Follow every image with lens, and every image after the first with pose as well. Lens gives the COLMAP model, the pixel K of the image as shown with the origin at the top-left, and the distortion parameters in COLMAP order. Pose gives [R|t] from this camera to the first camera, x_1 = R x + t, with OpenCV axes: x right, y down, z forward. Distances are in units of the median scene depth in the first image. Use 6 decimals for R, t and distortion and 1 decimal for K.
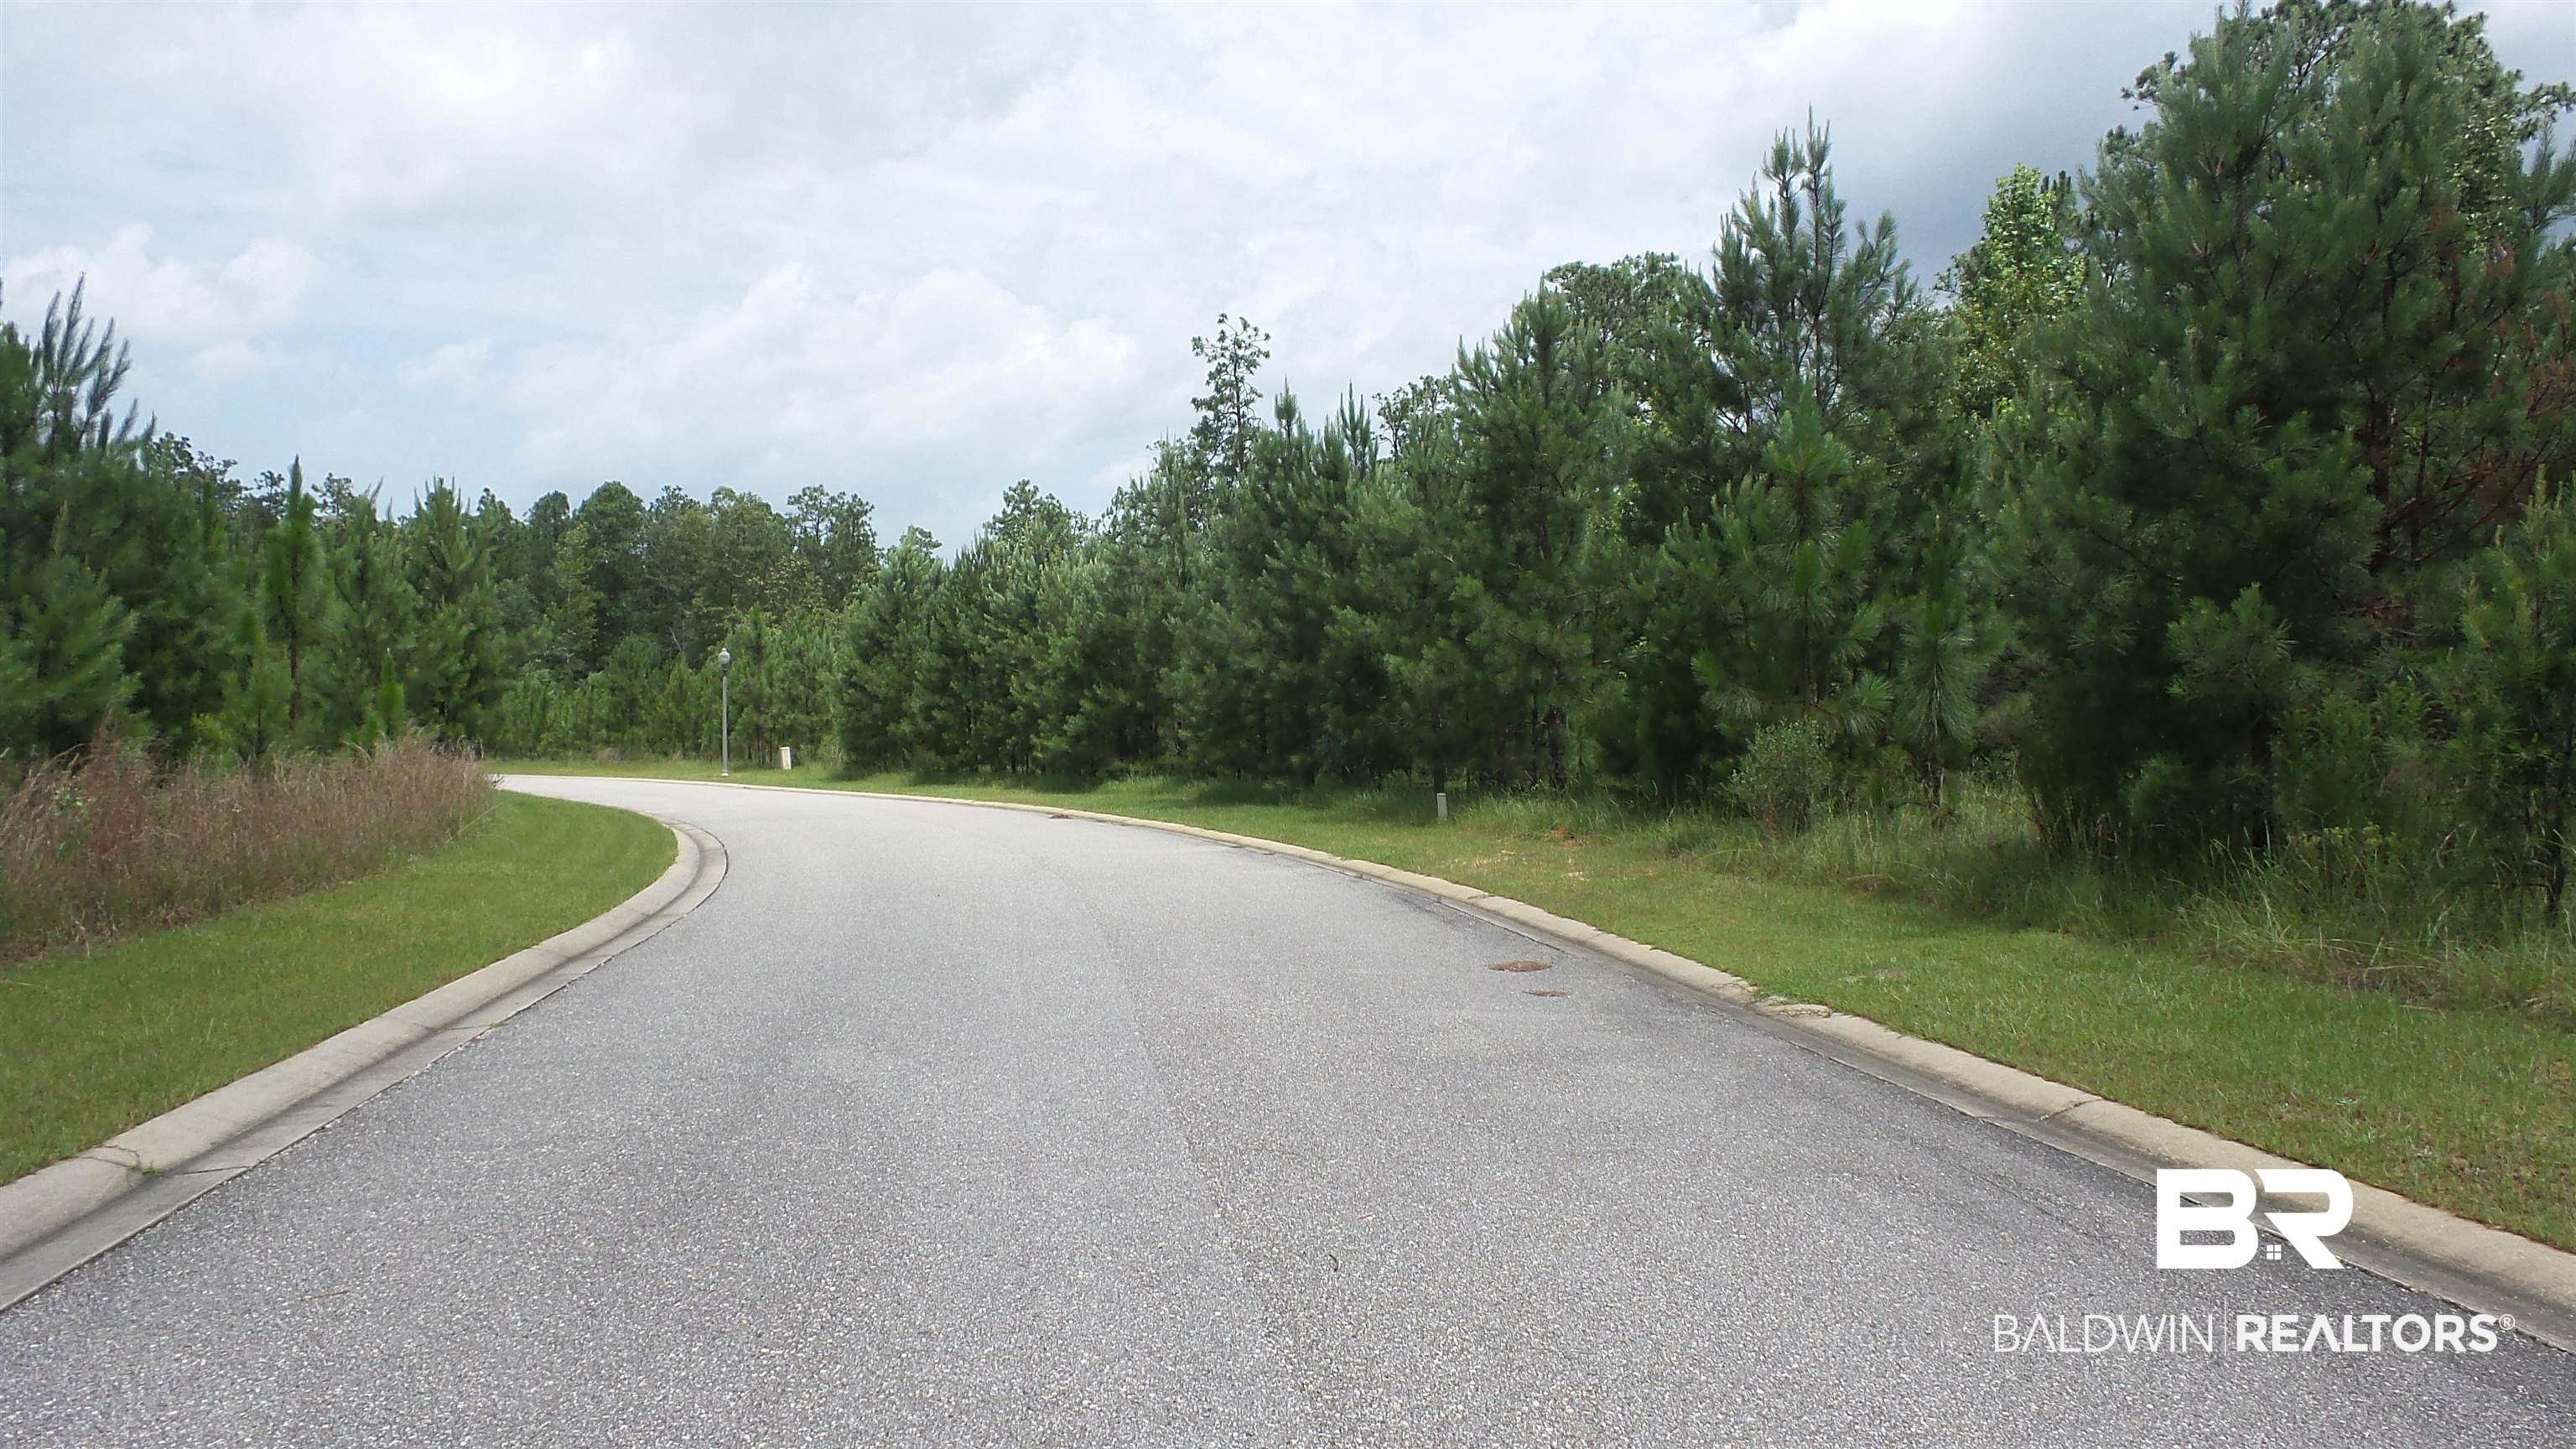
lens RADIAL K [[1838.0, 0, 1288.0], [0, 1838.0, 724.5], [0, 0, 1]] dist [-0.013229, -0.002359]
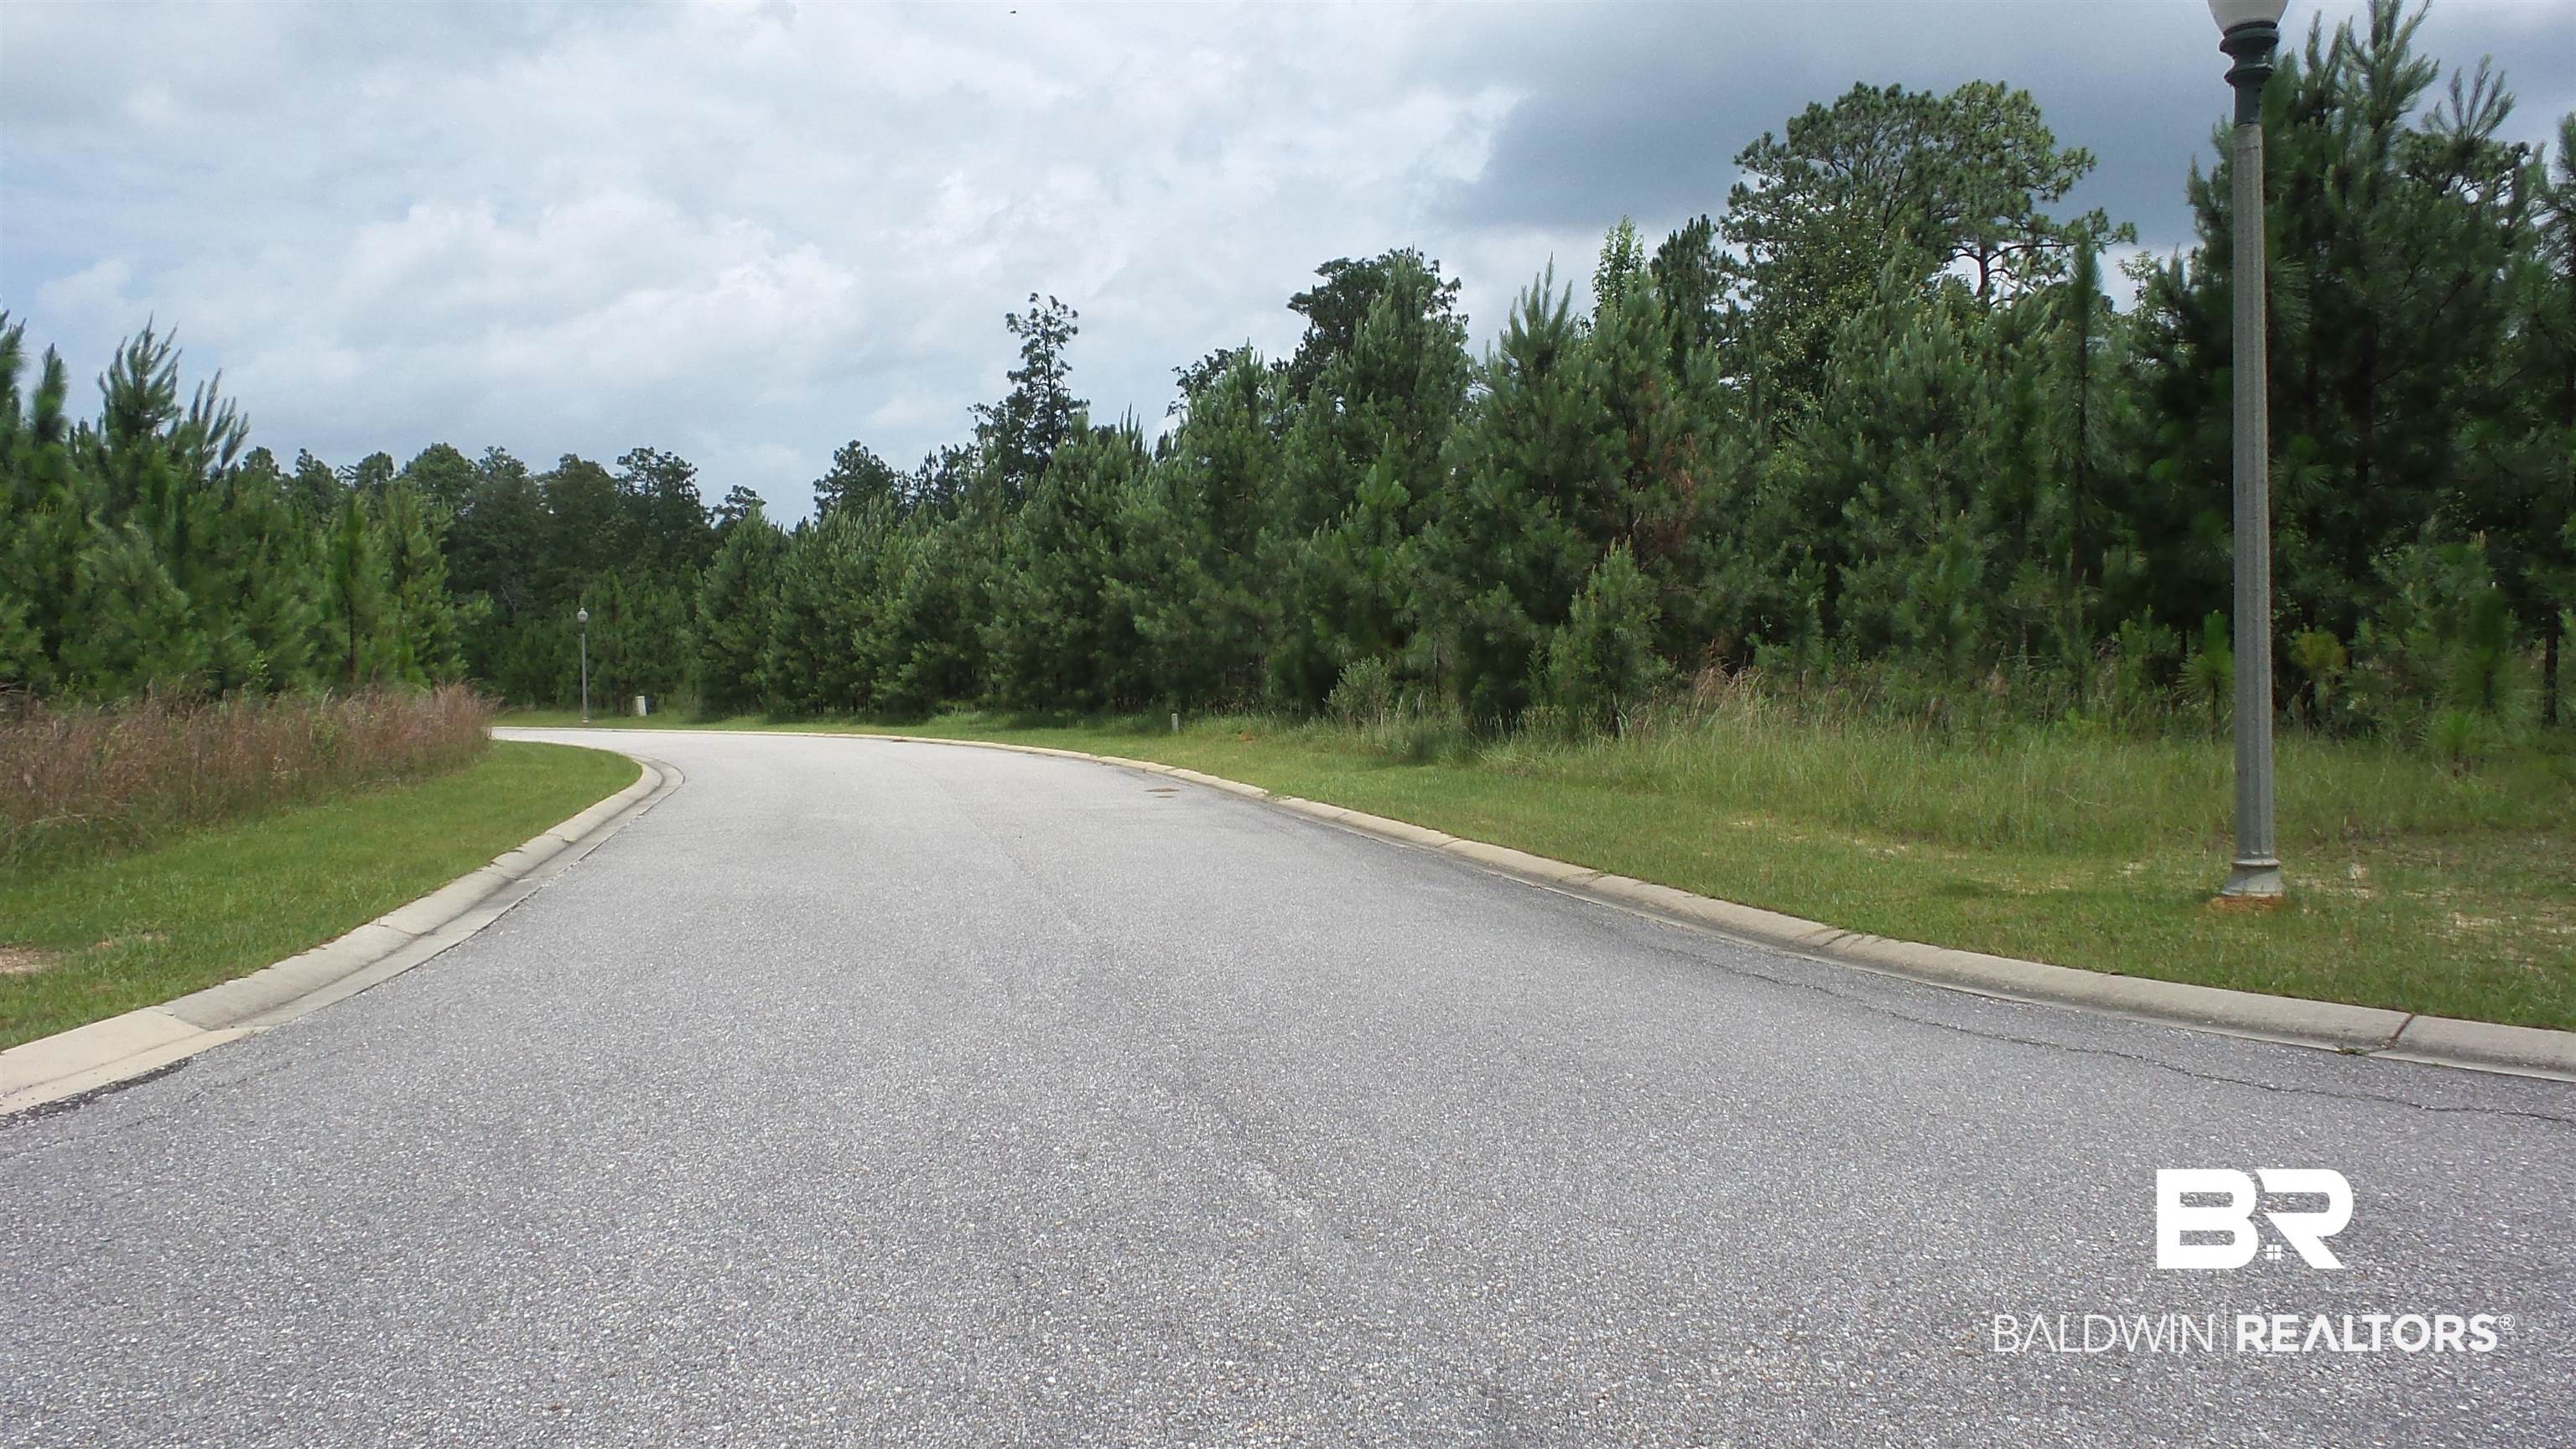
lens RADIAL K [[1838.0, 0, 1288.0], [0, 1838.0, 724.5], [0, 0, 1]] dist [-0.013229, -0.002359]
pose [[0.995601, -0.018057, 0.091937, 0.023531], [0.015290, 0.999411, 0.030713, 0.002139], [-0.092437, -0.029172, 0.995291, -0.248476]]
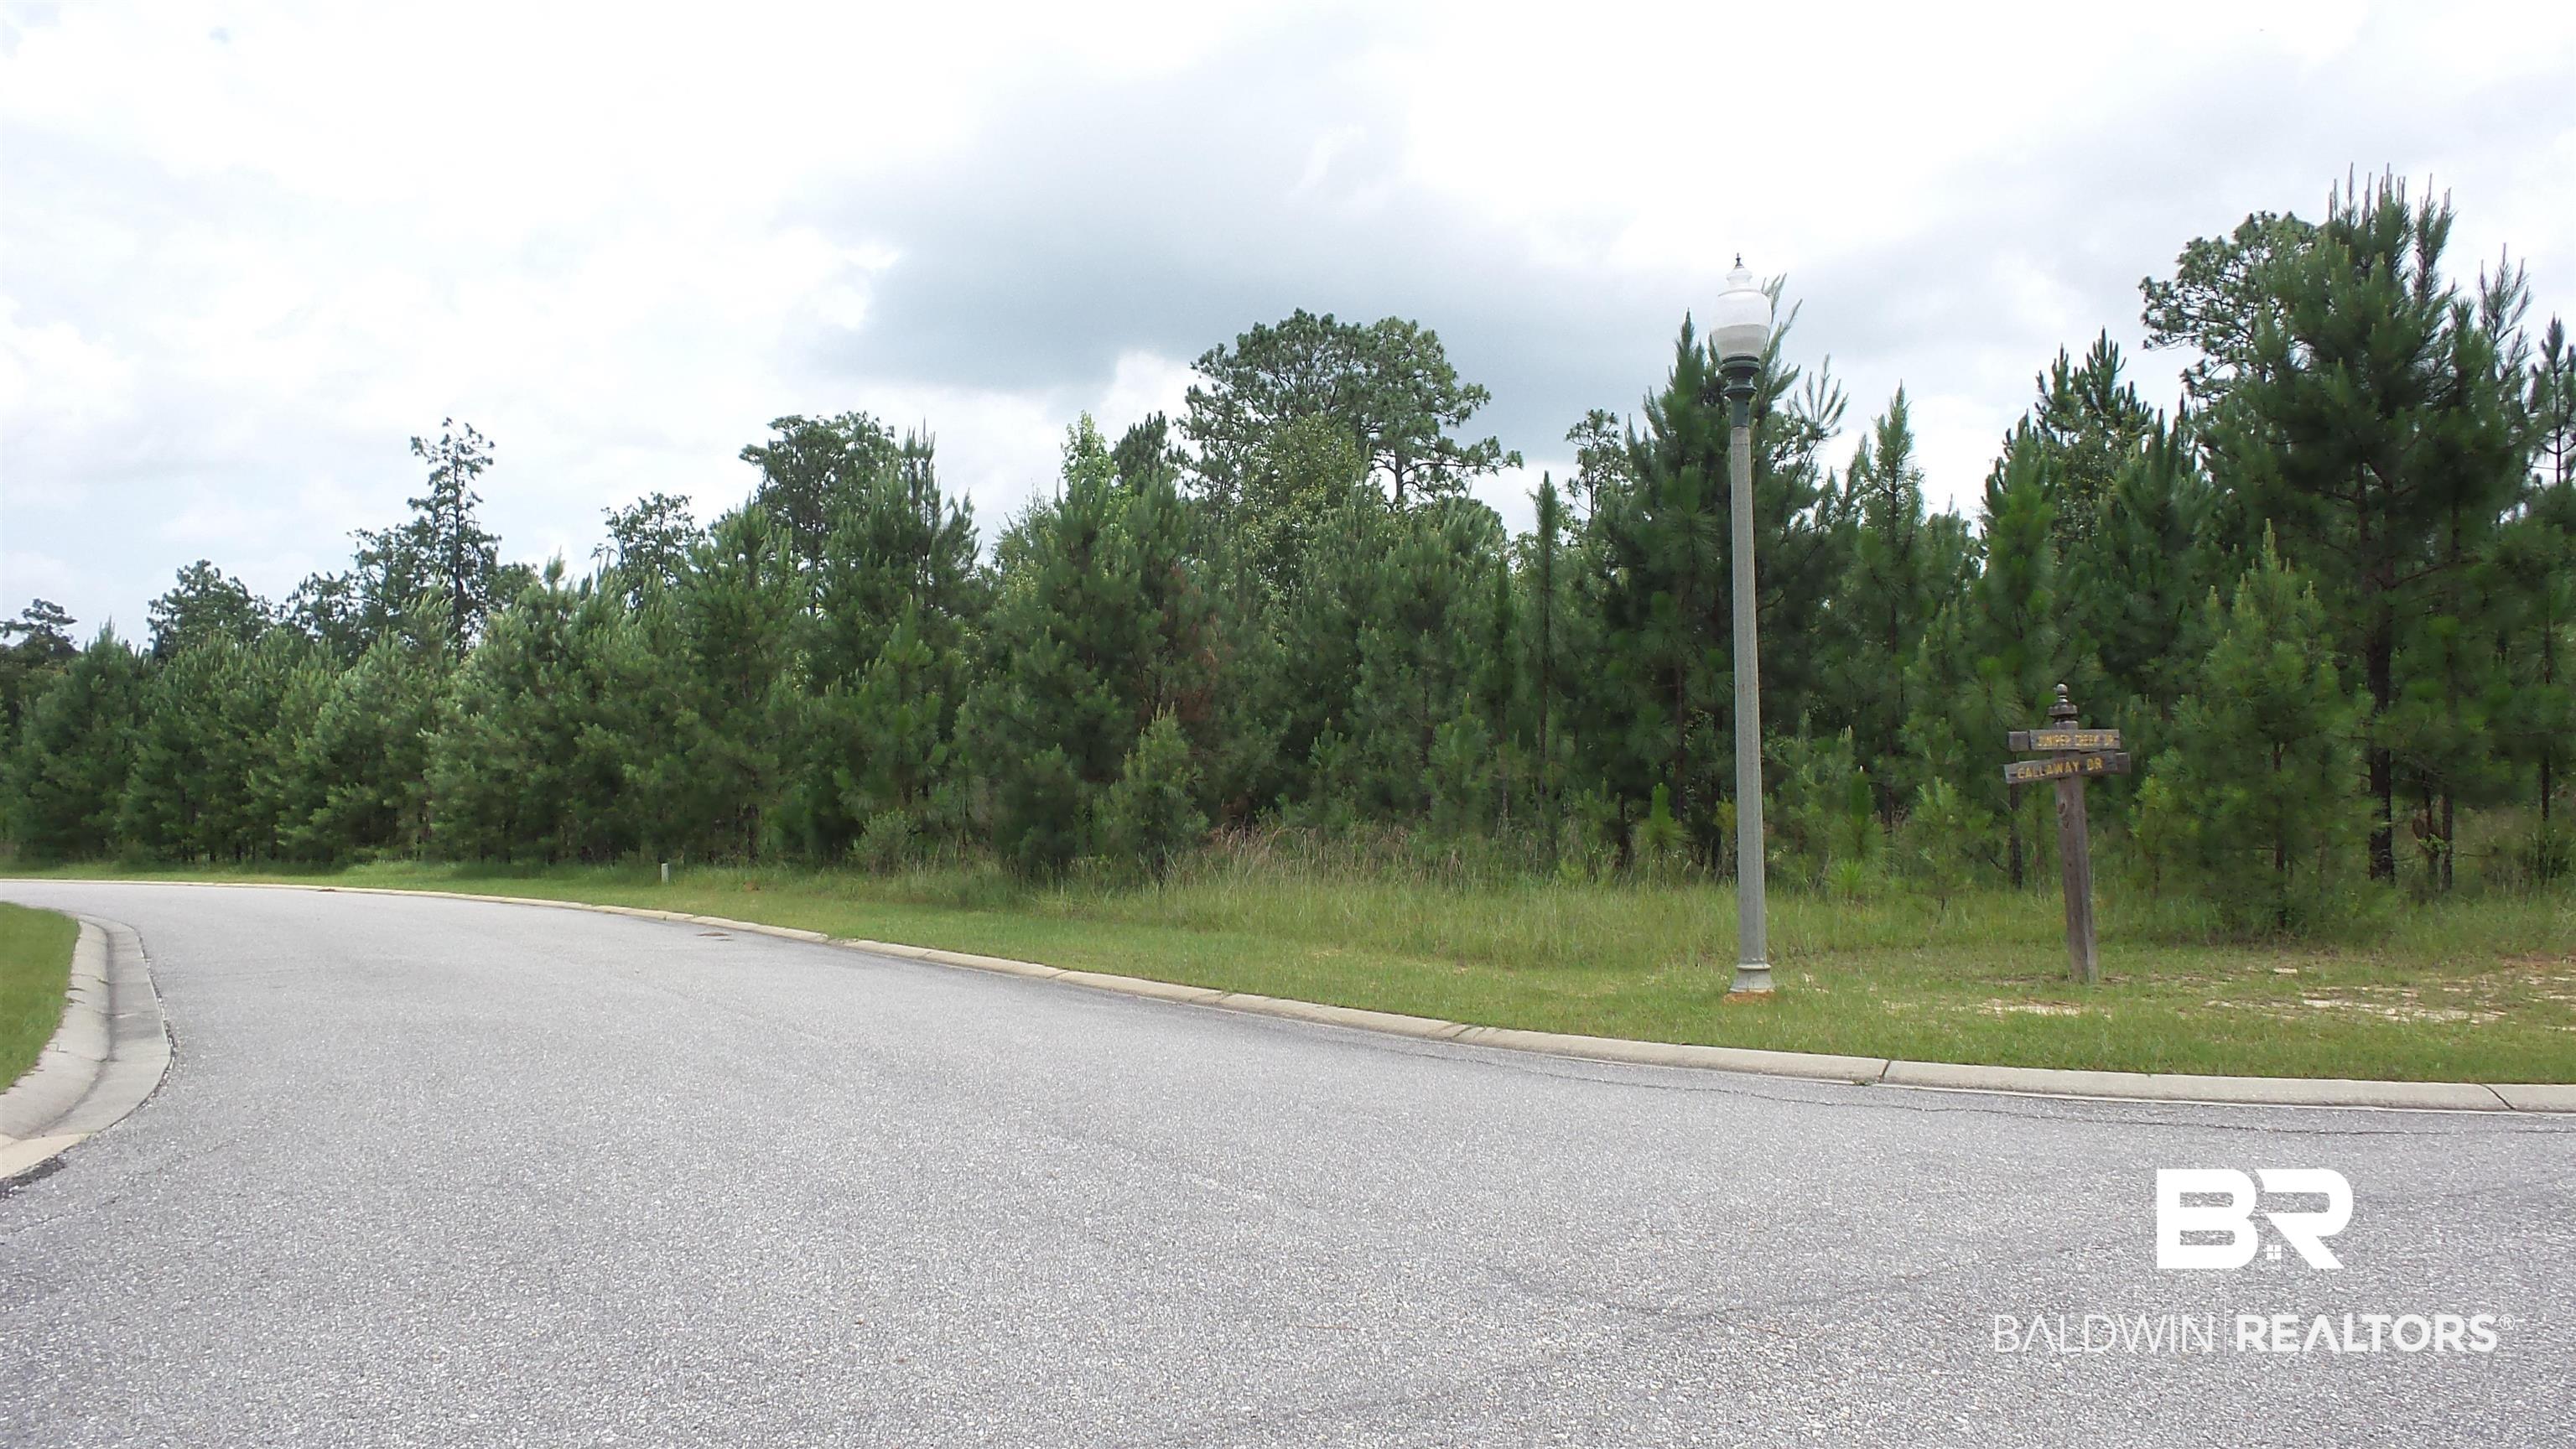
lens RADIAL K [[1815.8, 0, 1347.3], [0, 1815.8, 726.8], [0, 0, 1]] dist [-0.005806, -0.002438]
pose [[0.902886, 0.027964, 0.428969, -0.025049], [-0.004403, 0.998431, -0.055820, 0.004893], [-0.429857, 0.048510, 0.901593, -0.278112]]
